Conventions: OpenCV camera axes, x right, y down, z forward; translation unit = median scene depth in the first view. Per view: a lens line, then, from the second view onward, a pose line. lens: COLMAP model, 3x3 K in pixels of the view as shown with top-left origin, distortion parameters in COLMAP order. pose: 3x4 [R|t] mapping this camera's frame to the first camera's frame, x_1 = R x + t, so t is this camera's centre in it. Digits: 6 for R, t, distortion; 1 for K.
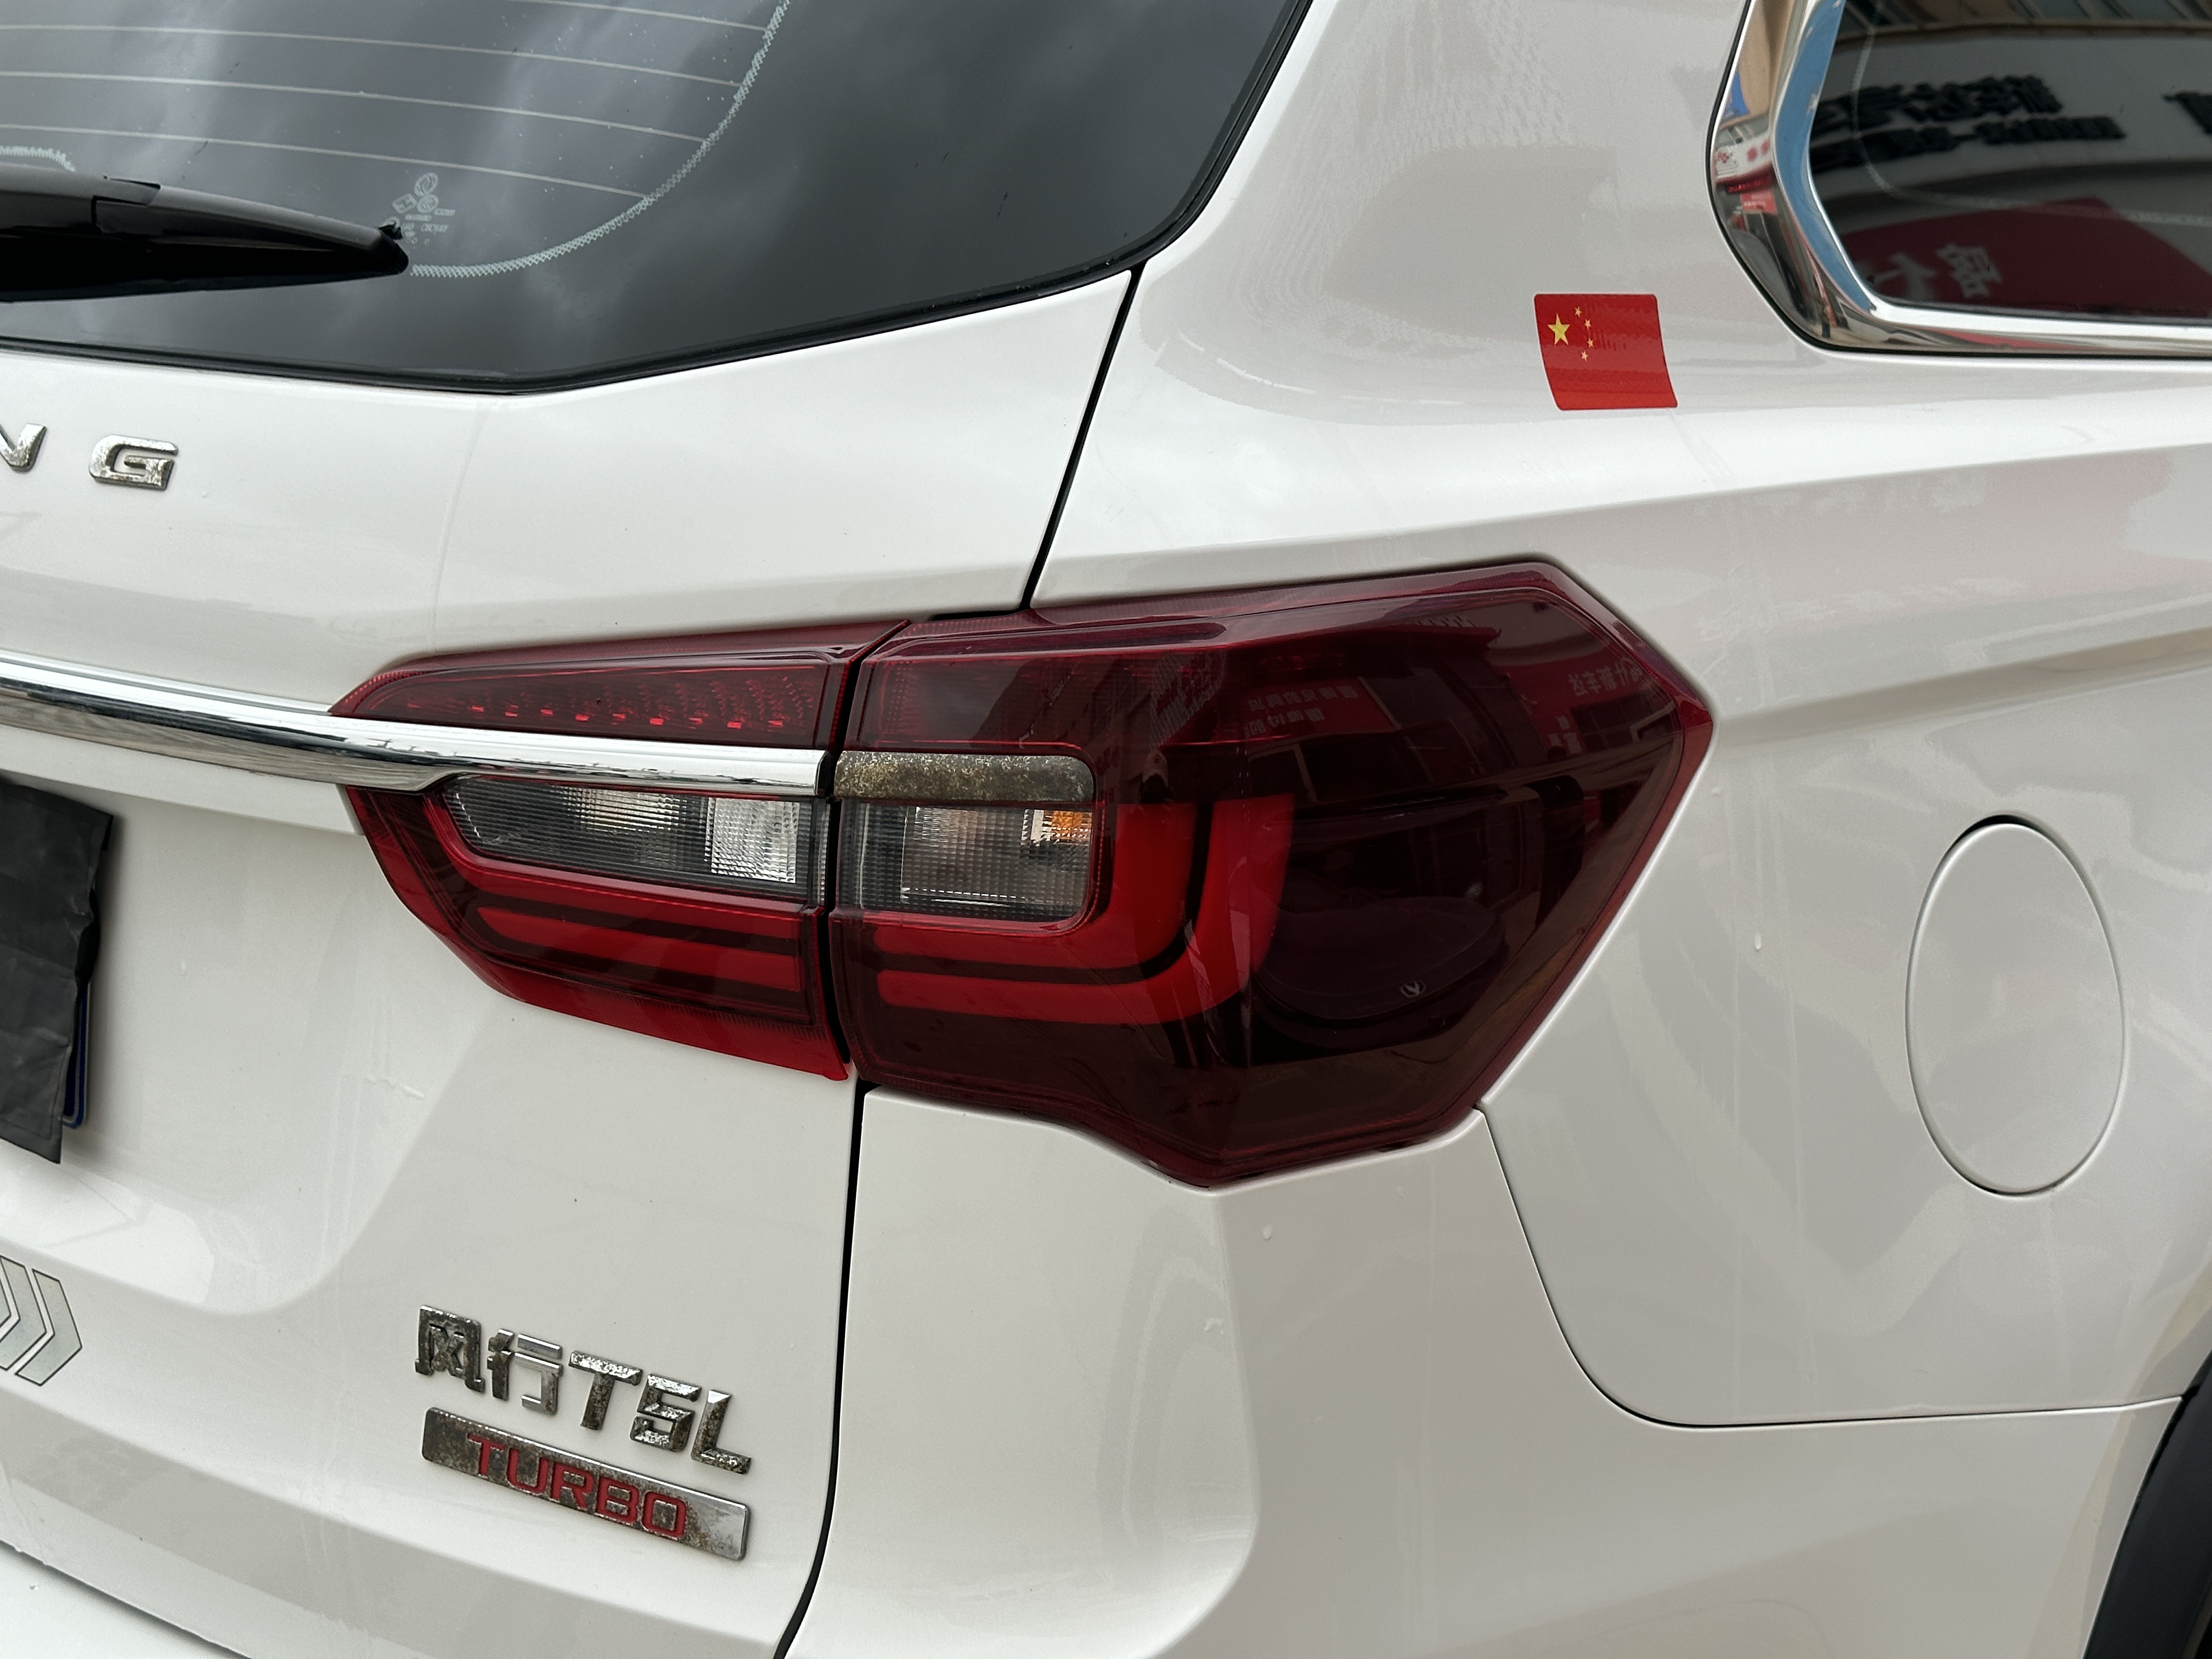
lens RADIAL K [[3087.9, 0, 1106.0], [0, 3087.9, 829.5], [0, 0, 1]] dist [0.196296, -0.039457]
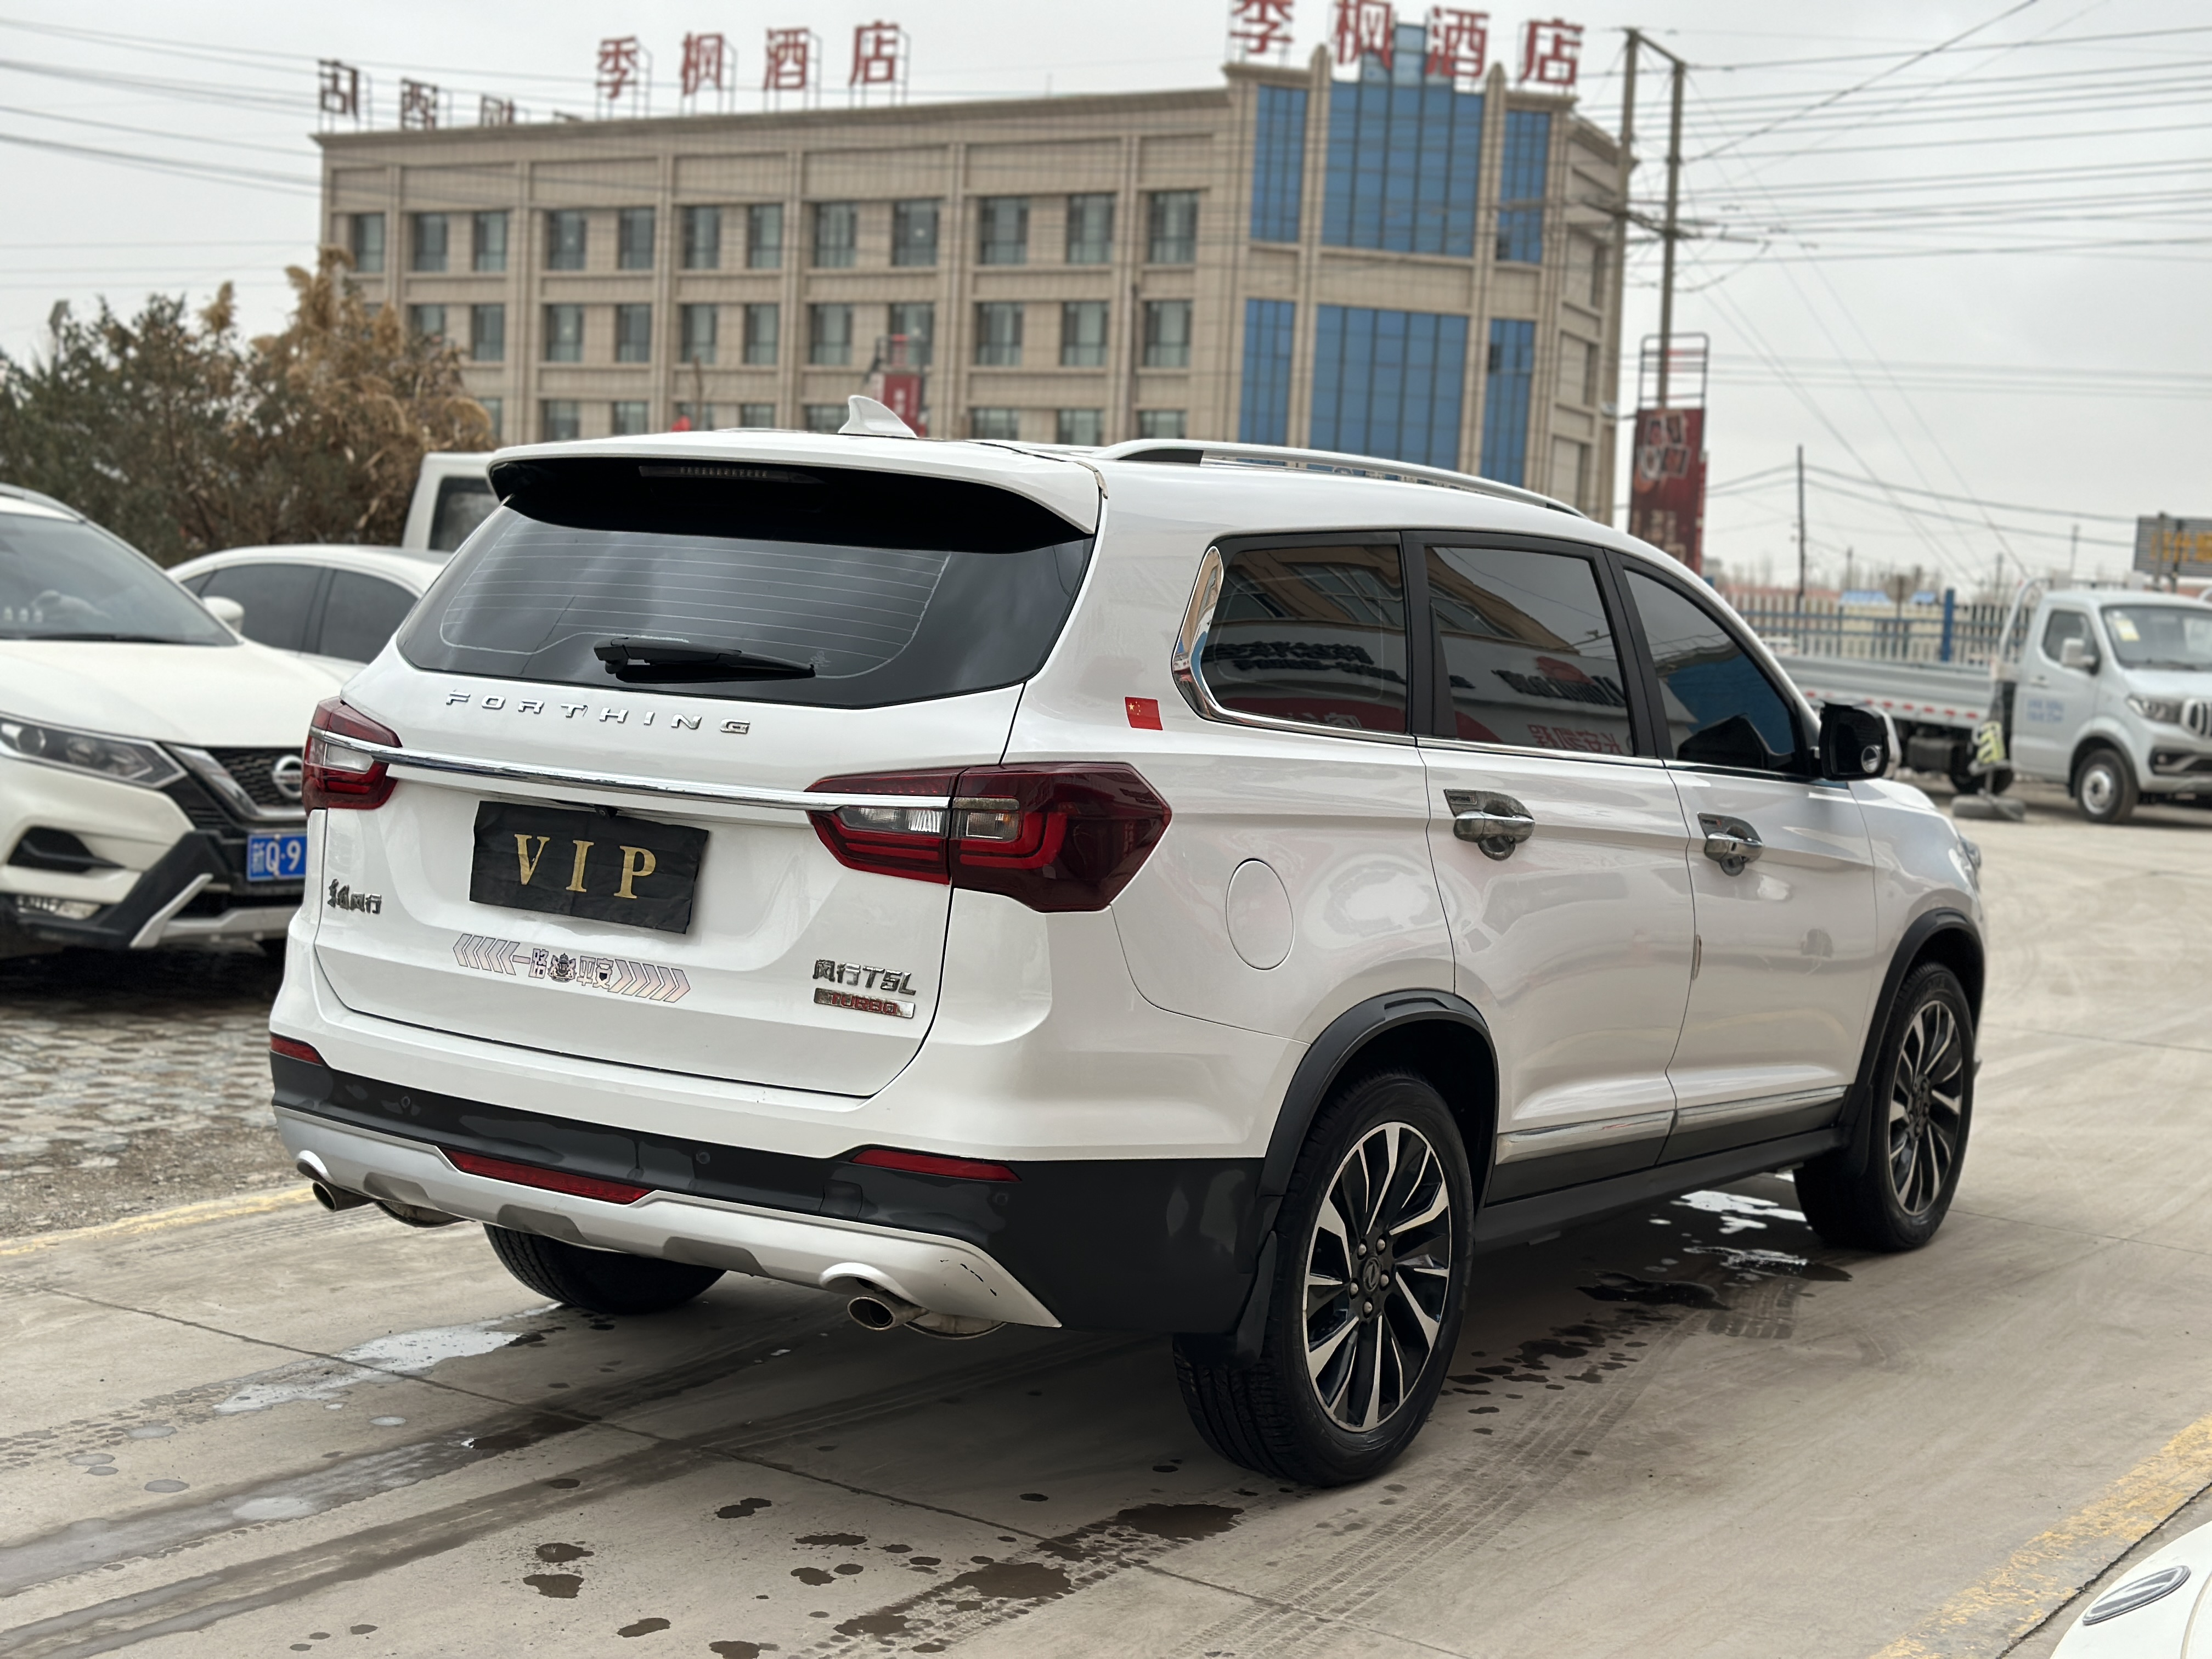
lens RADIAL K [[3087.9, 0, 1106.0], [0, 3087.9, 829.5], [0, 0, 1]] dist [0.196296, -0.039457]
pose [[0.987572, 0.037866, 0.152534, -0.451963], [-0.012682, 0.986577, -0.162806, 0.599486], [-0.156652, 0.158849, 0.974796, -2.624471]]
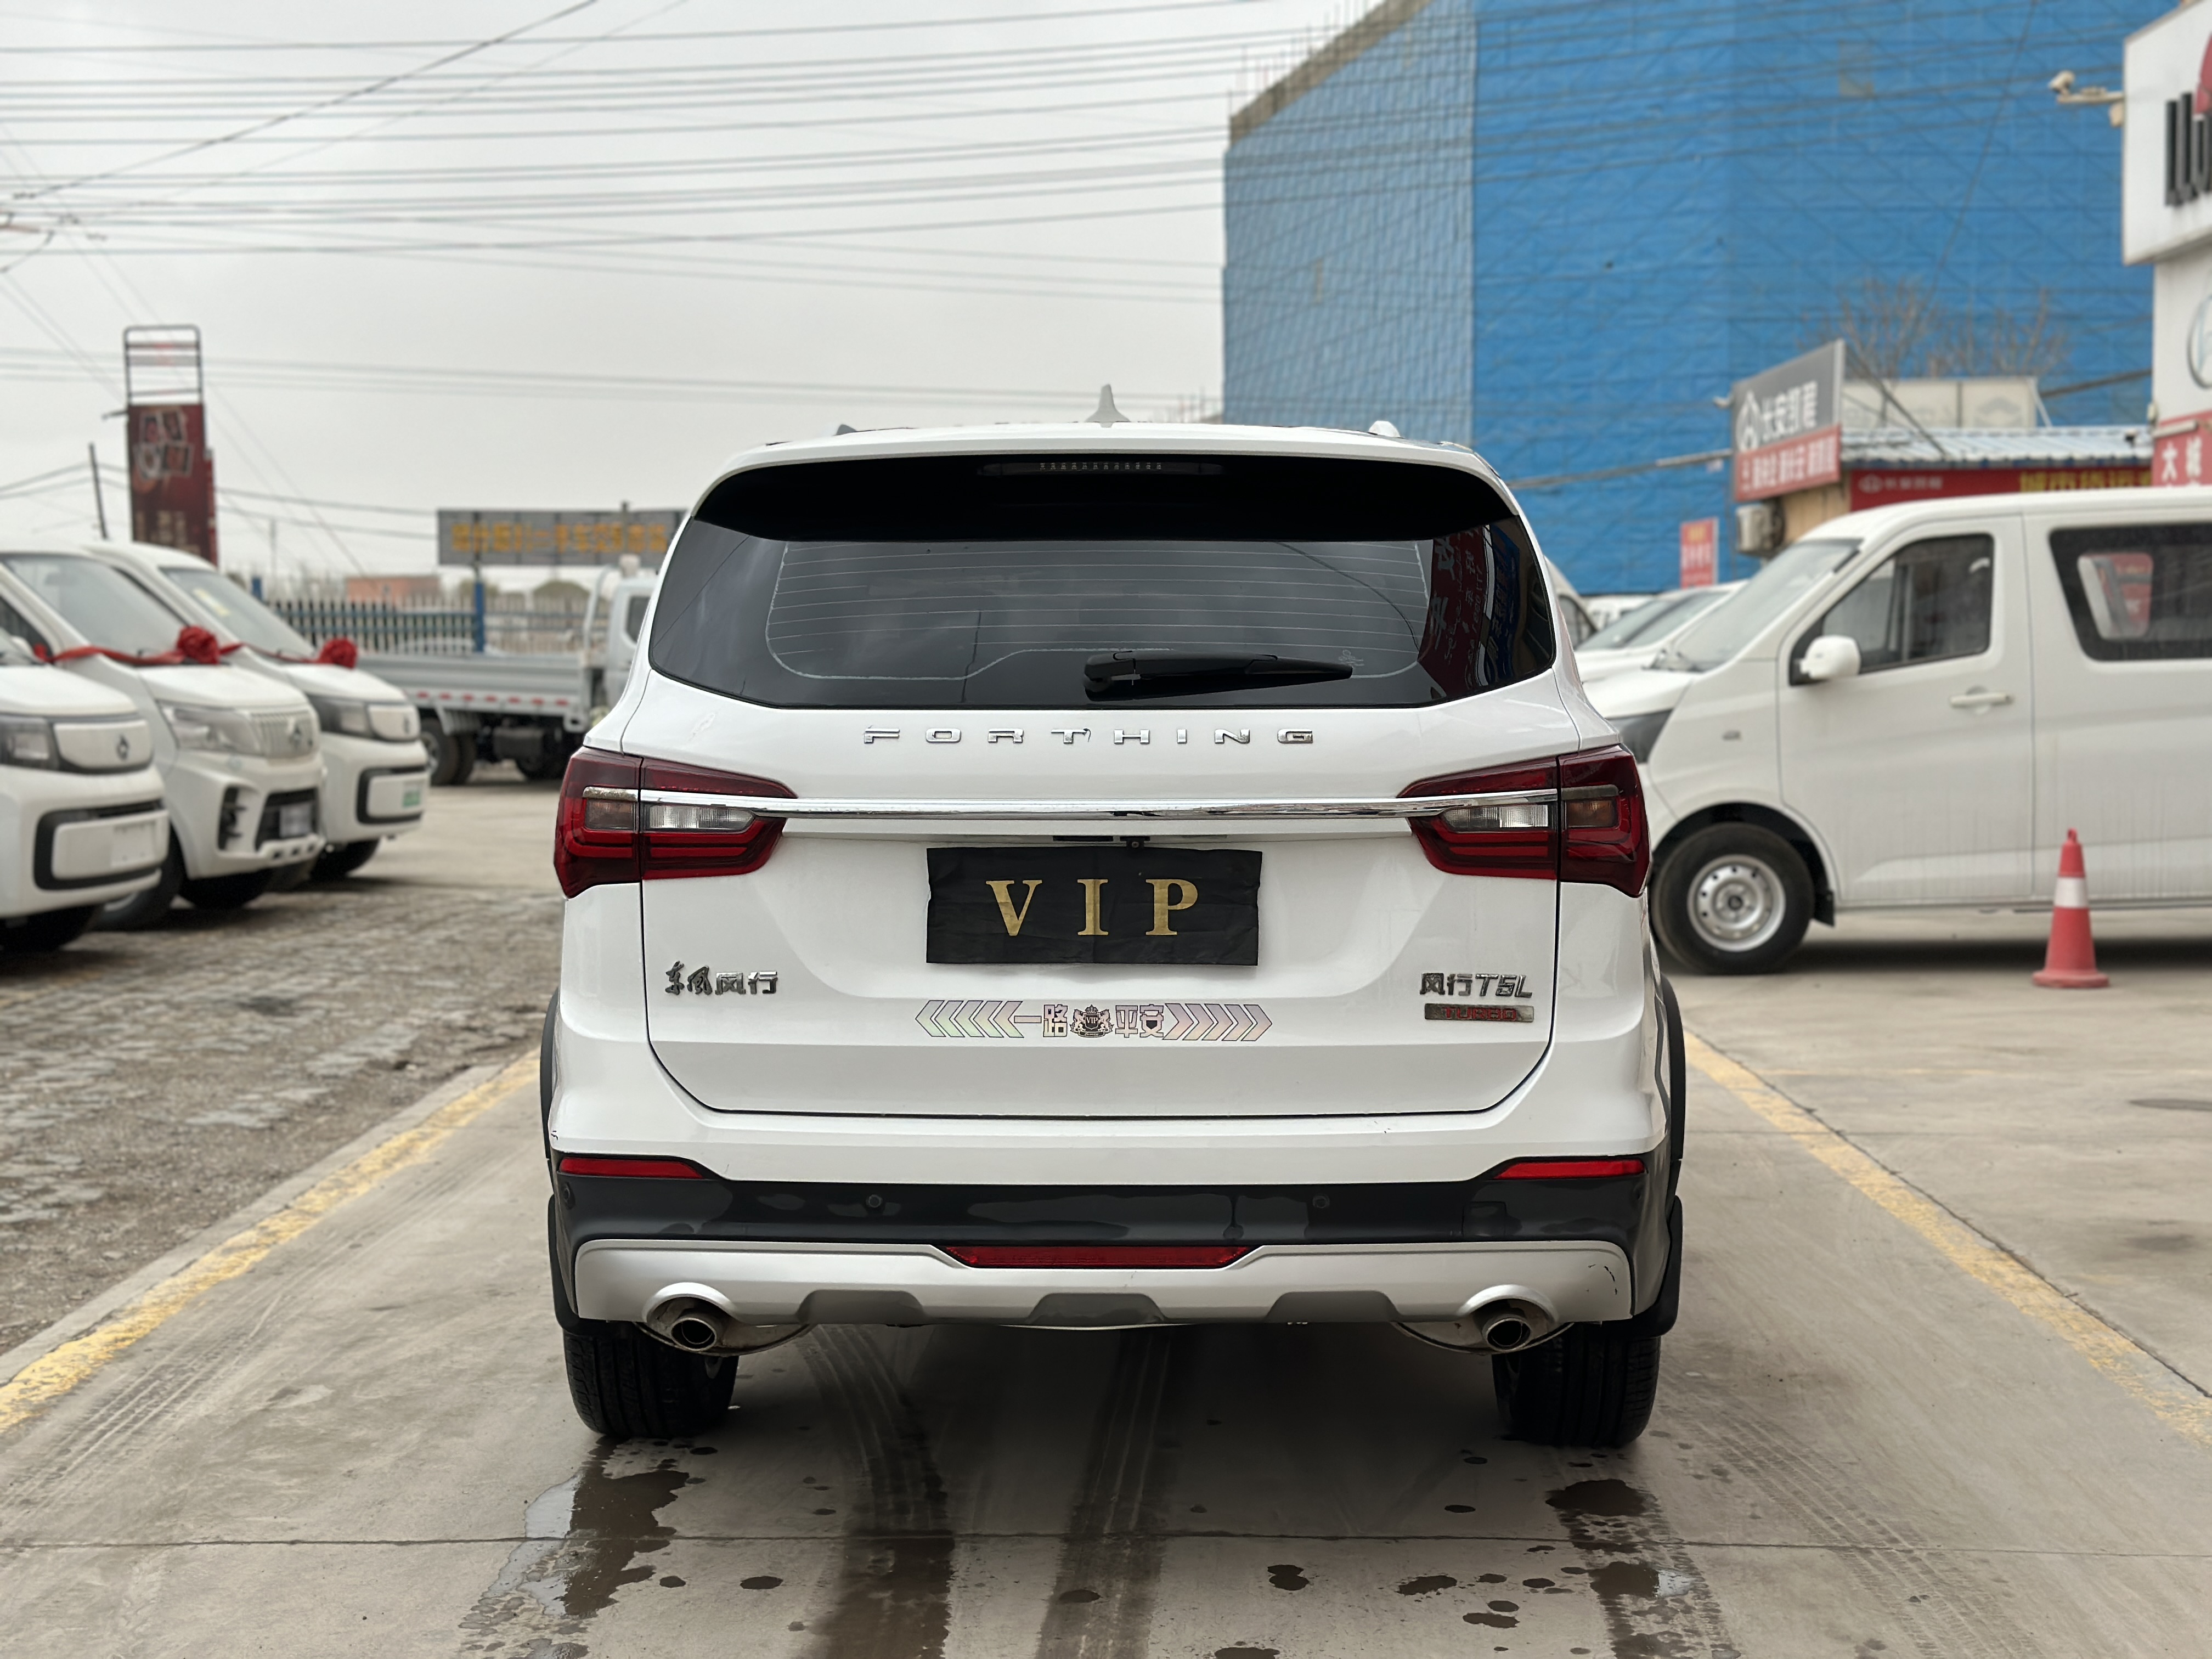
lens RADIAL K [[3095.5, 0, 1118.8], [0, 3095.5, 824.0], [0, 0, 1]] dist [0.209444, -0.460496]
pose [[0.754591, -0.049363, 0.654336, -2.750842], [0.167397, 0.978655, -0.119215, 0.351750], [-0.634485, 0.199492, 0.746748, -1.382198]]
